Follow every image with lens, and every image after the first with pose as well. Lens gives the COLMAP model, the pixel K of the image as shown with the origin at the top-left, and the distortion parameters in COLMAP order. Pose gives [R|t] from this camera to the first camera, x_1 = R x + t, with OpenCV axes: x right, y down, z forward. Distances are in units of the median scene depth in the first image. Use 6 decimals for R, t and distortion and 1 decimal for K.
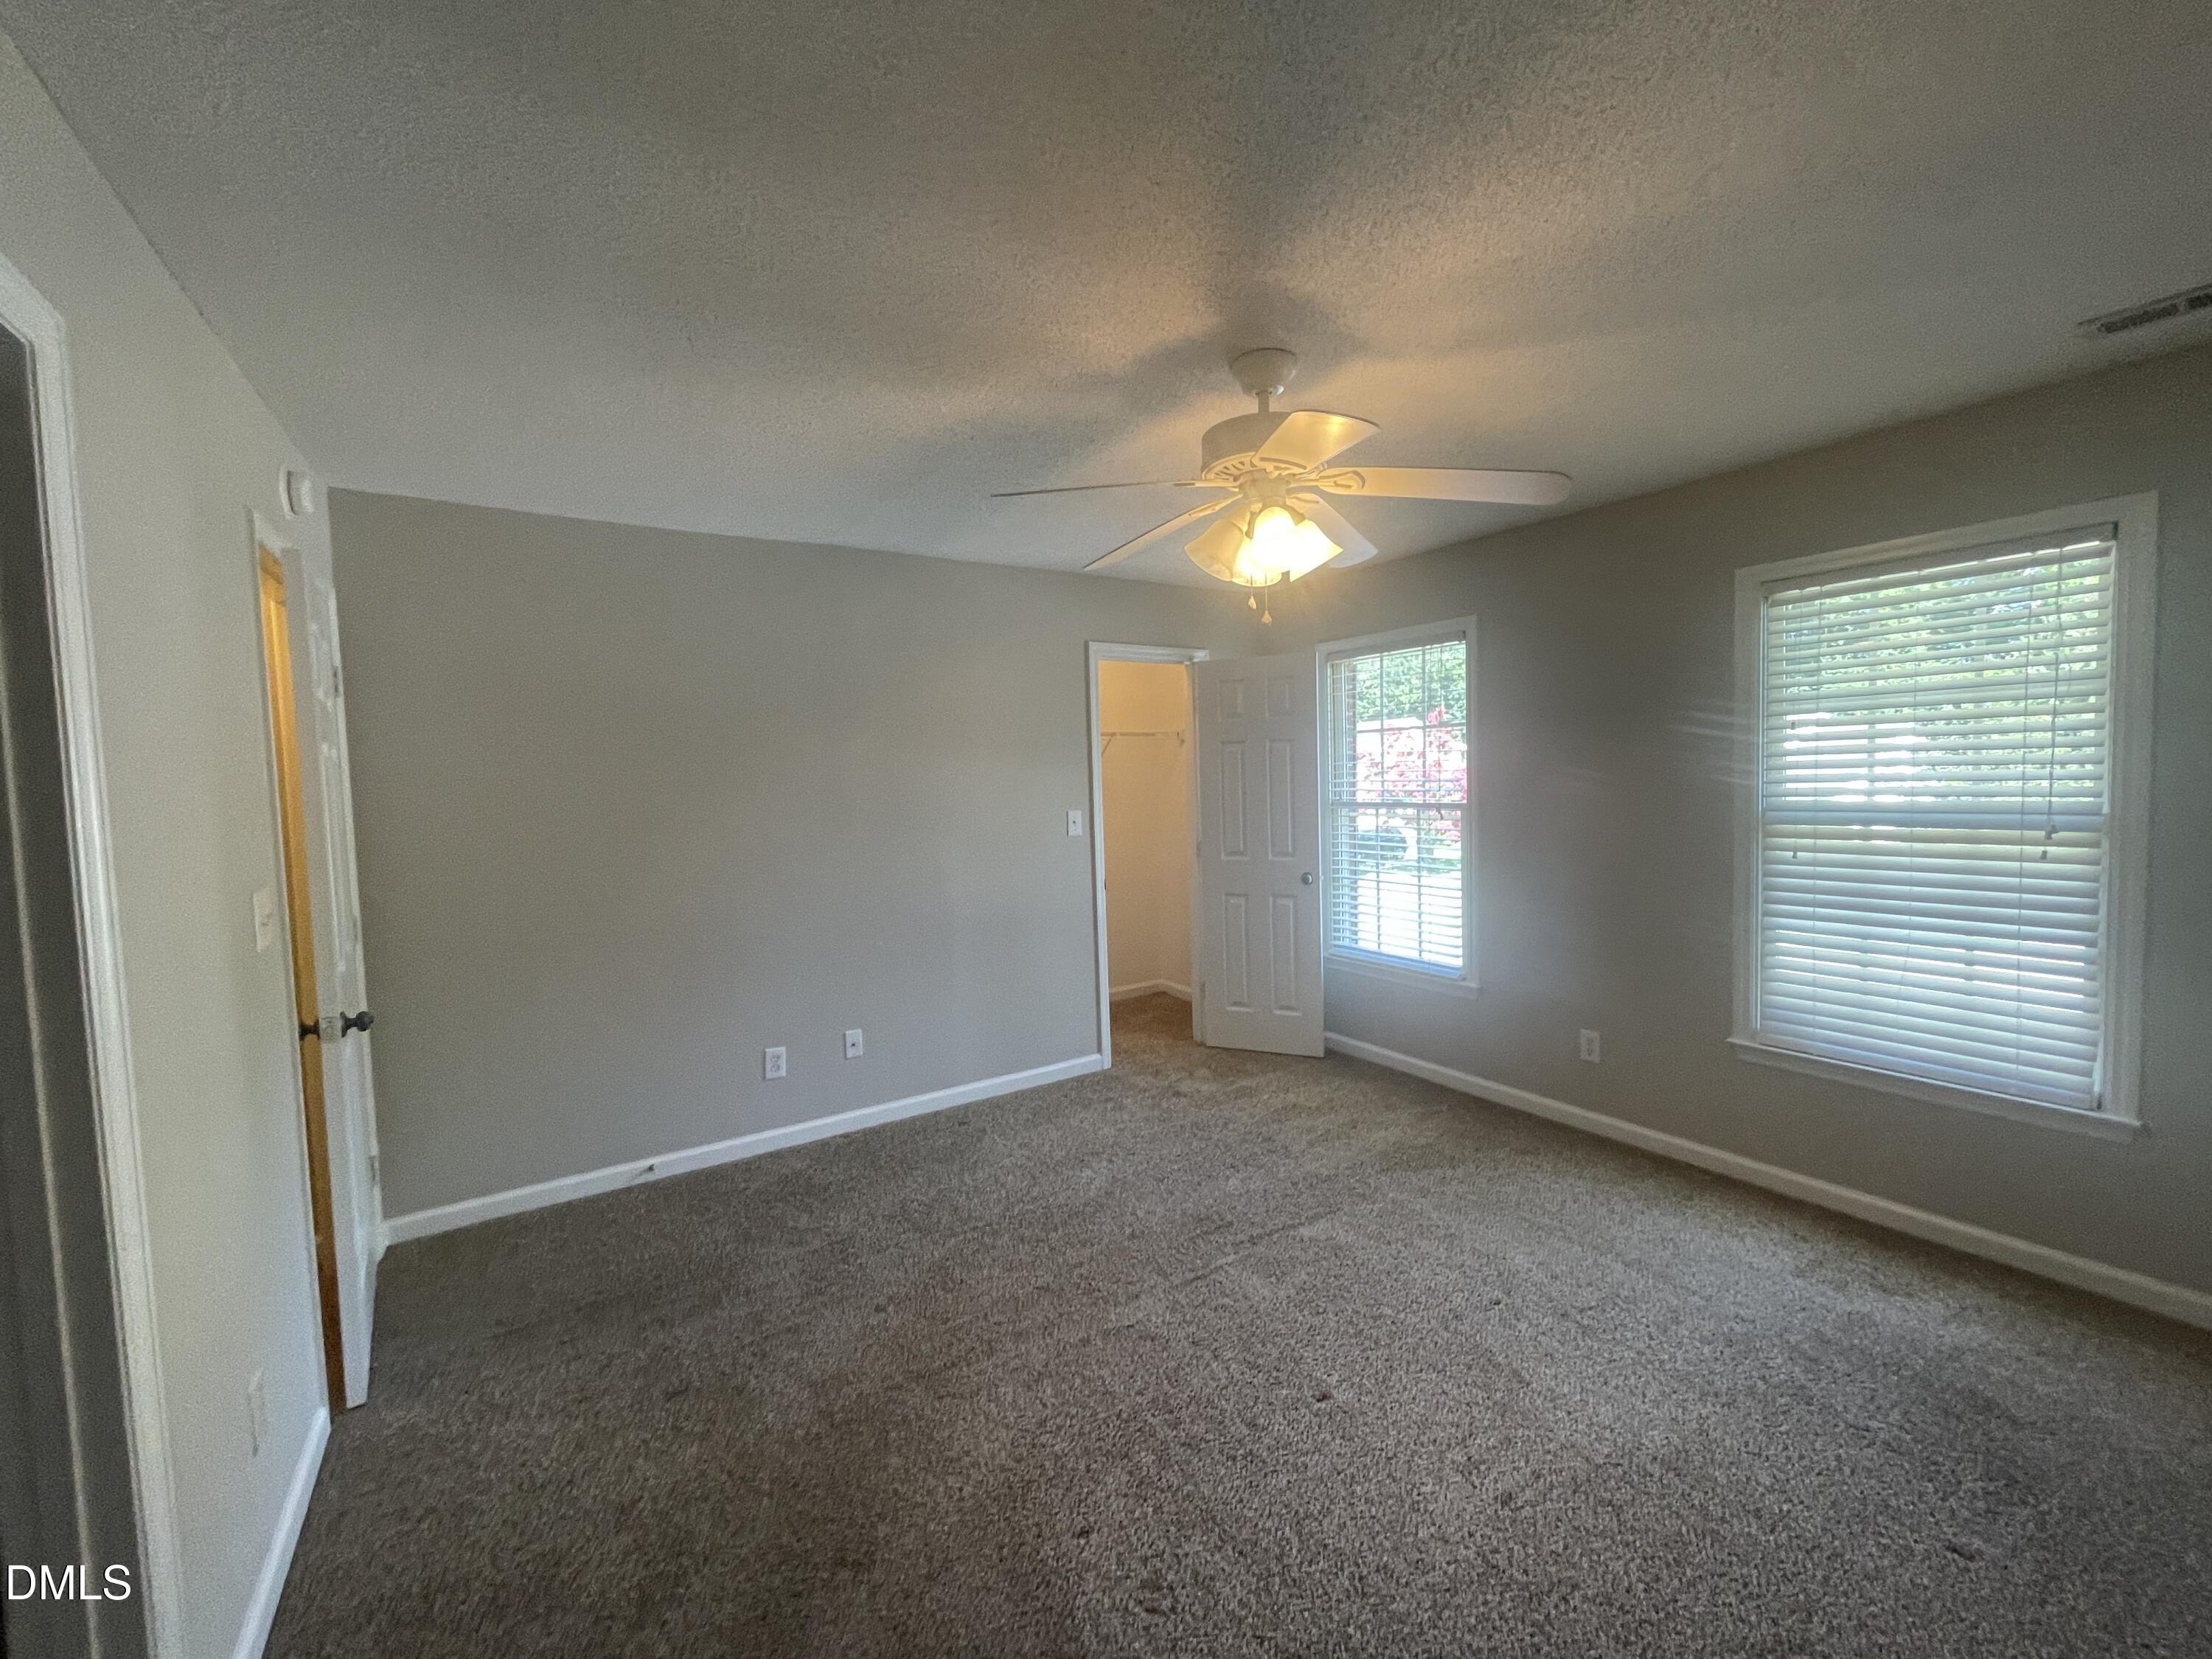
lens RADIAL K [[895.4, 0, 1107.7], [0, 895.4, 822.9], [0, 0, 1]] dist [0.004319, -0.002639]
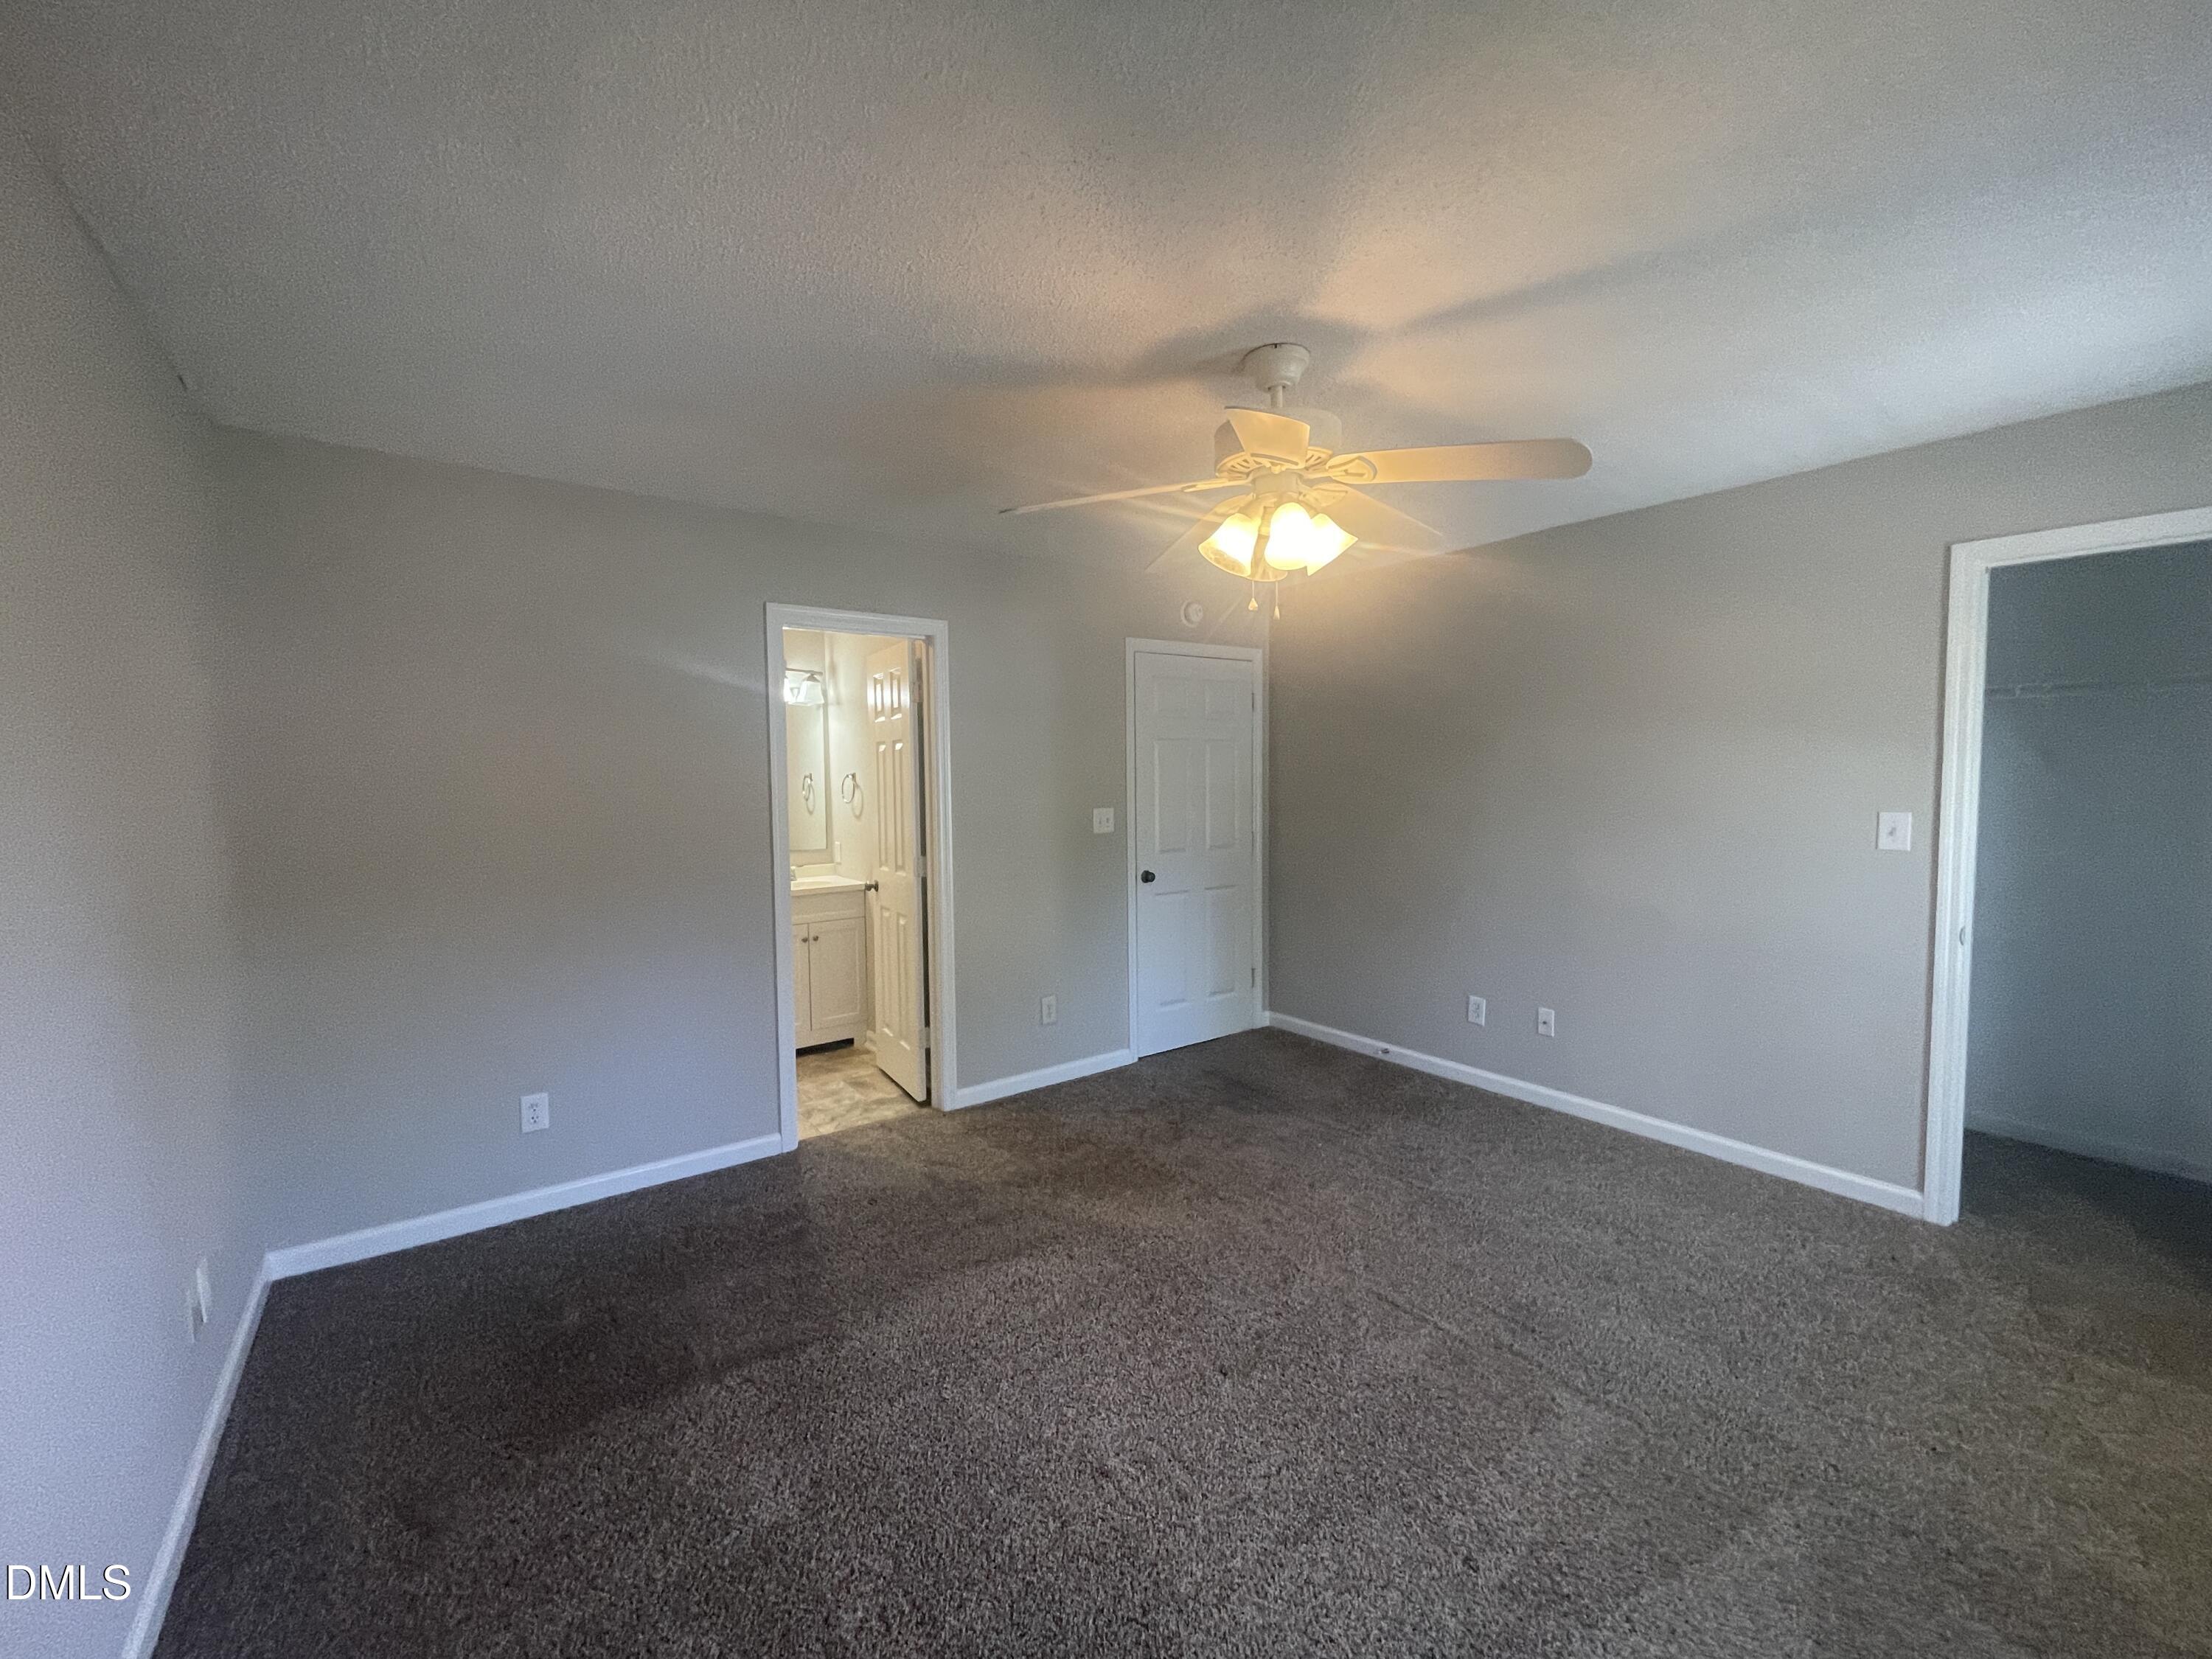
lens RADIAL K [[895.4, 0, 1107.7], [0, 895.4, 822.9], [0, 0, 1]] dist [0.004319, -0.002639]
pose [[0.061472, 0.087586, -0.994258, 1.025643], [-0.042757, 0.995459, 0.085048, -0.065940], [0.997193, 0.037283, 0.064938, 0.653919]]
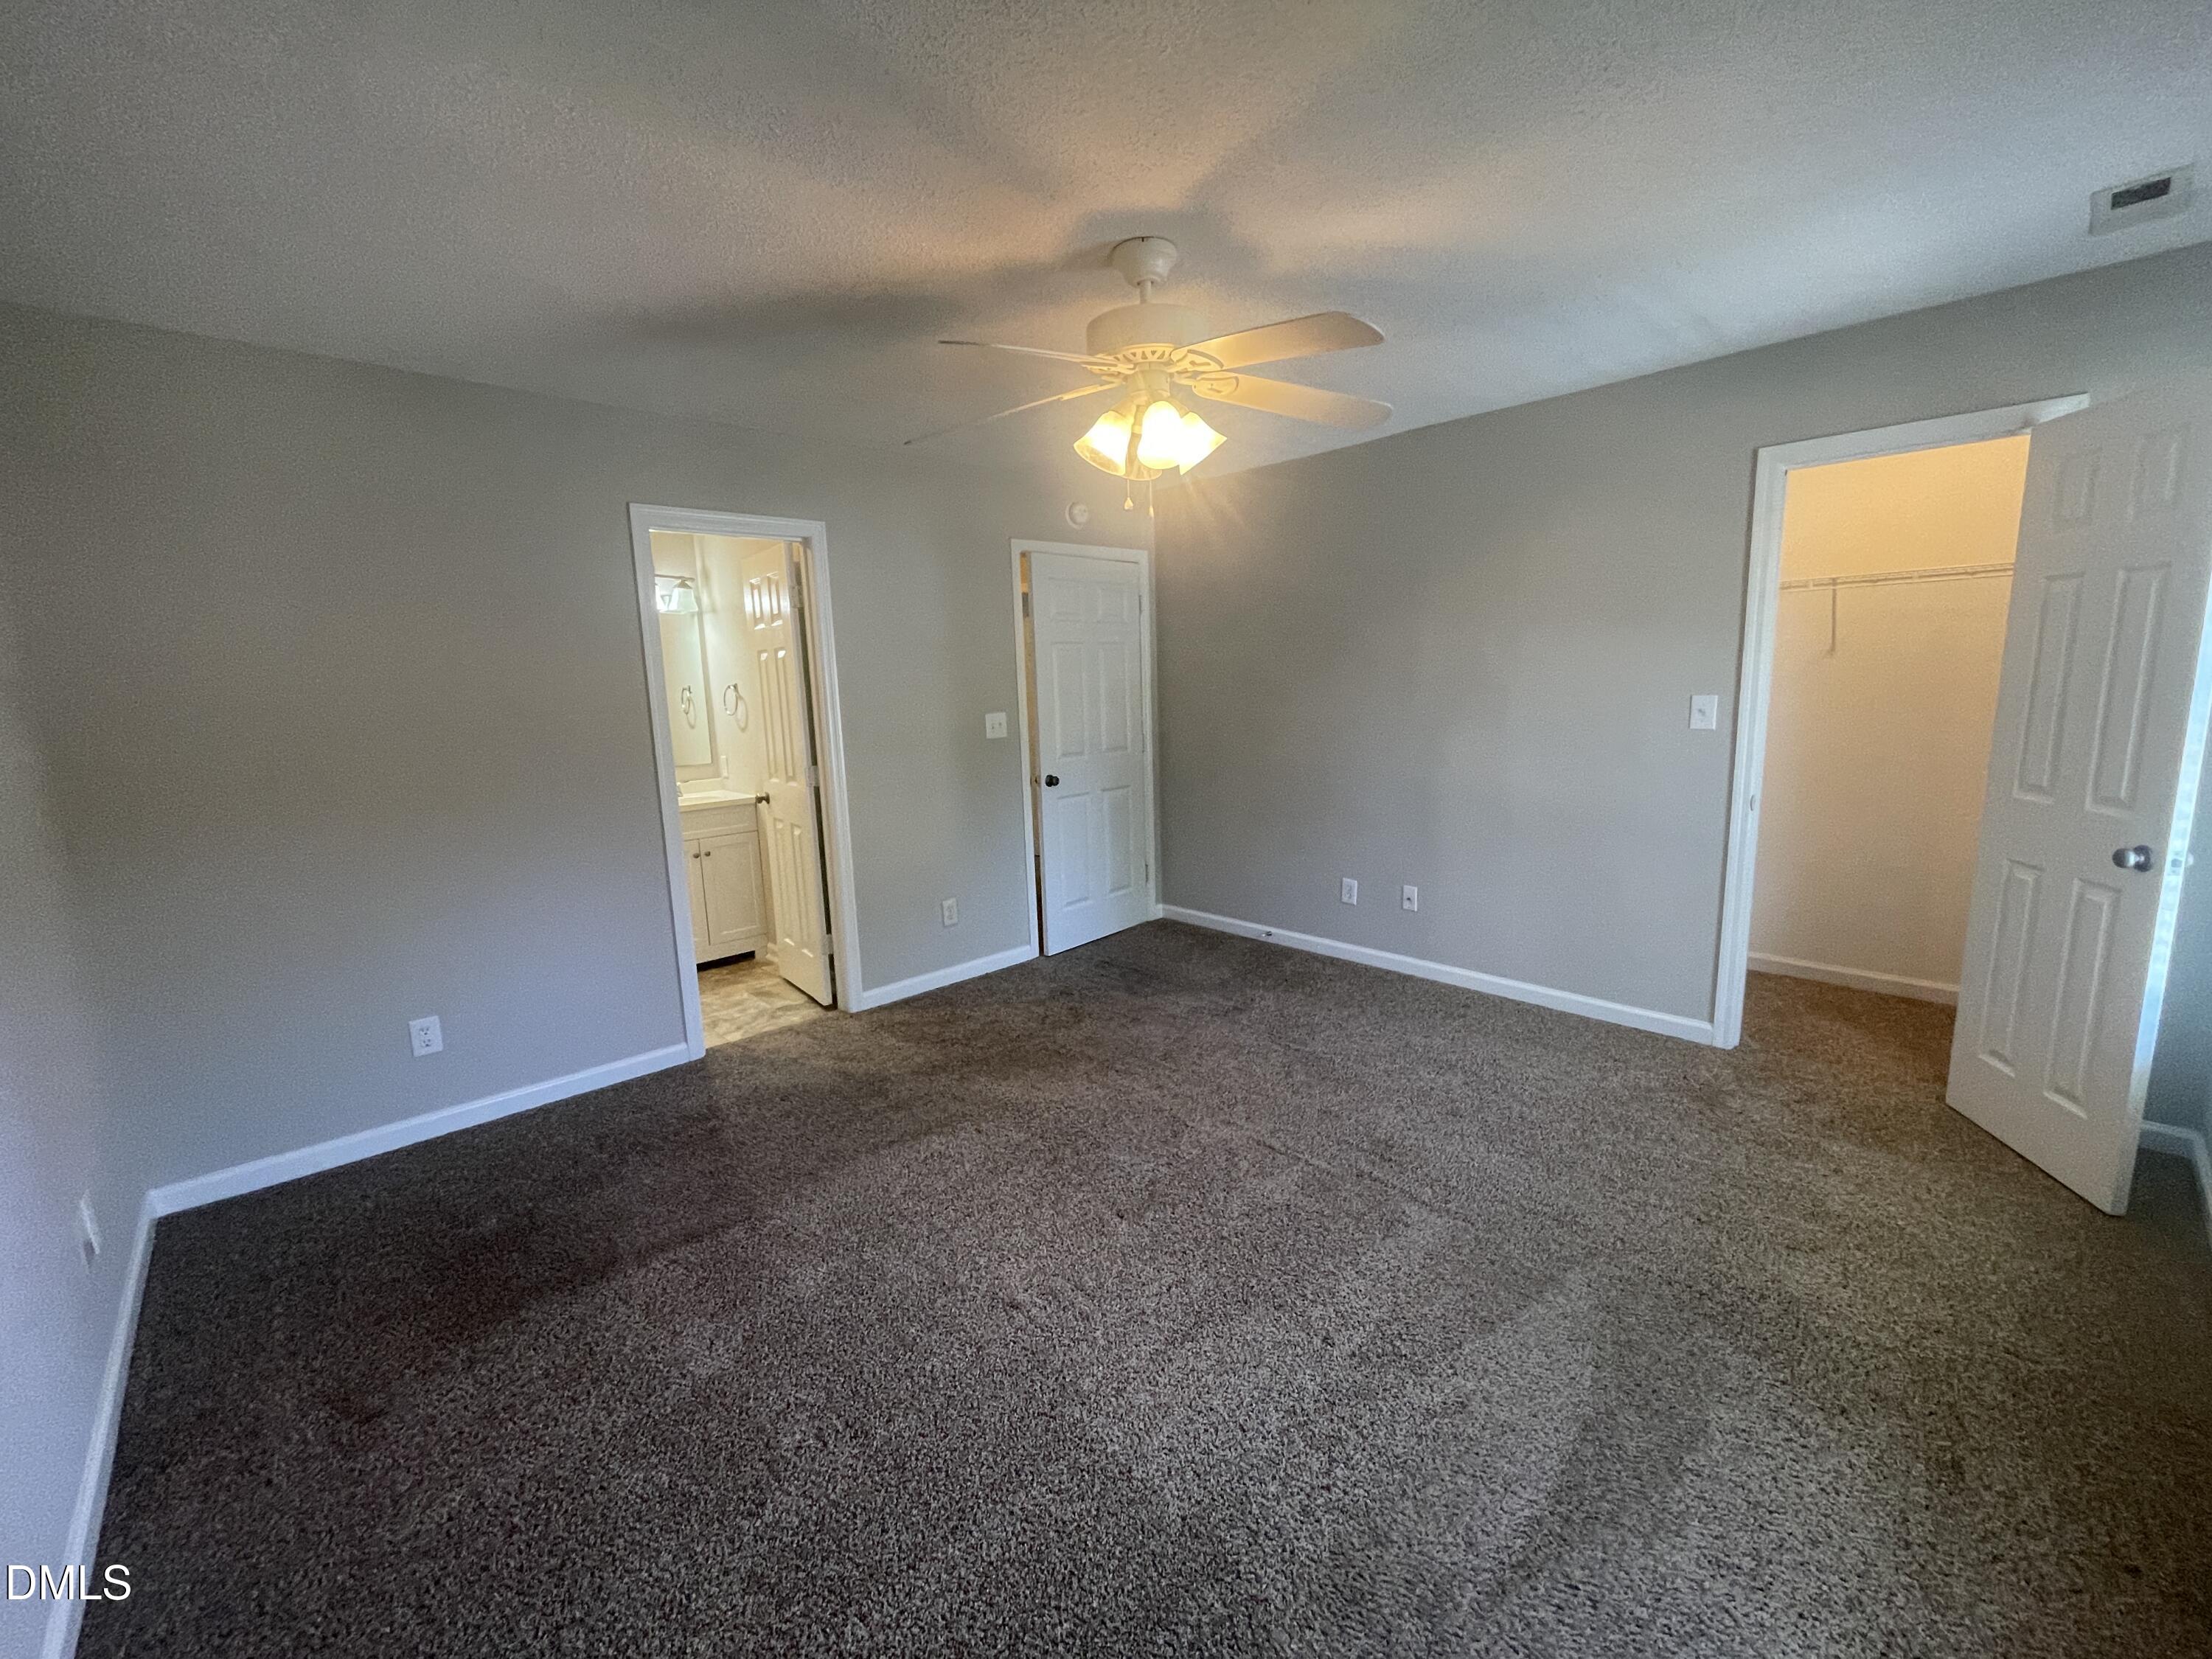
lens RADIAL K [[894.0, 0, 1105.8], [0, 894.0, 822.6], [0, 0, 1]] dist [-0.000246, -0.000468]
pose [[0.175144, 0.183369, -0.967316, 1.068112], [-0.023427, 0.983001, 0.182100, -0.058428], [0.984264, -0.009232, 0.176462, 0.660381]]
